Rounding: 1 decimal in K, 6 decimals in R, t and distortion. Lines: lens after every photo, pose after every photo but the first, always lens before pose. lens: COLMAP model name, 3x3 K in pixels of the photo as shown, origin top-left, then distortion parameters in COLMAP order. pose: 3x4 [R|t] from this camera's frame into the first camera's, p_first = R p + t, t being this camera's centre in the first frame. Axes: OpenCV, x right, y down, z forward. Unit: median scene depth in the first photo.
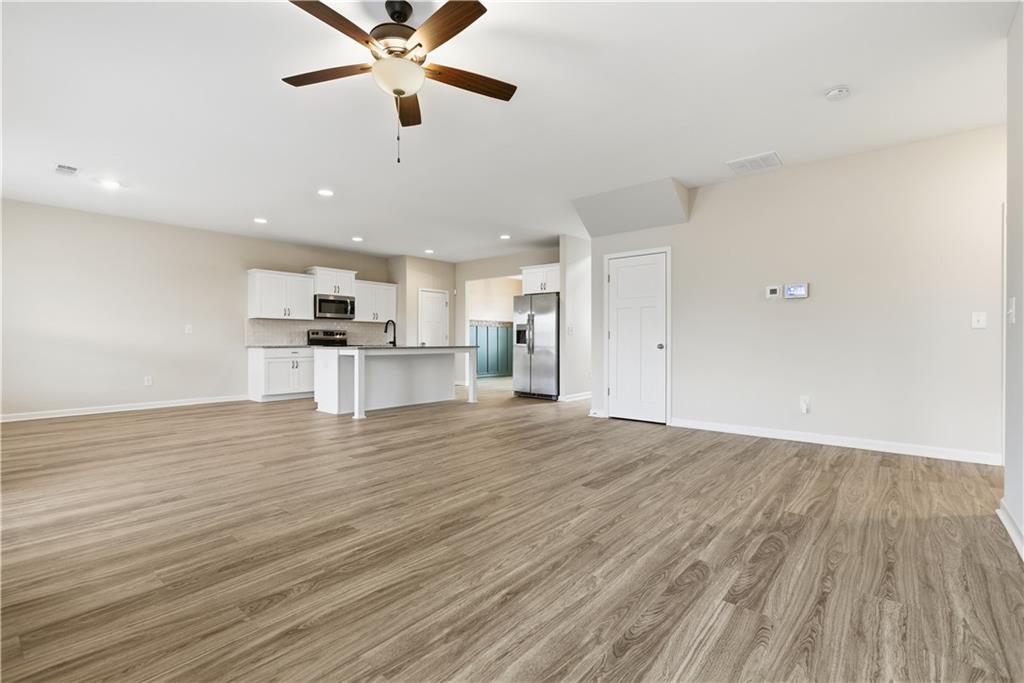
lens RADIAL K [[459.6, 0, 510.6], [0, 459.6, 340.6], [0, 0, 1]] dist [-0.008565, 0.002827]
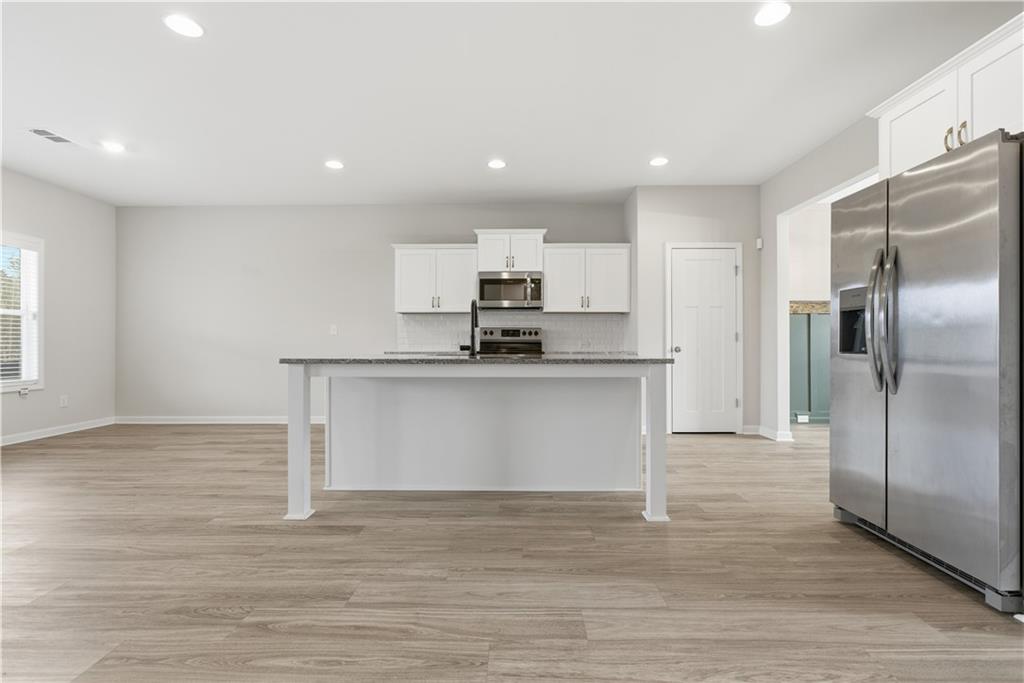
lens RADIAL K [[459.6, 0, 508.8], [0, 459.6, 346.6], [0, 0, 1]] dist [-0.008565, 0.002827]
pose [[0.632433, 0.007320, -0.774581, 0.103877], [-0.001917, 0.999967, 0.007884, -0.001106], [0.774613, -0.003501, 0.632426, 0.595523]]
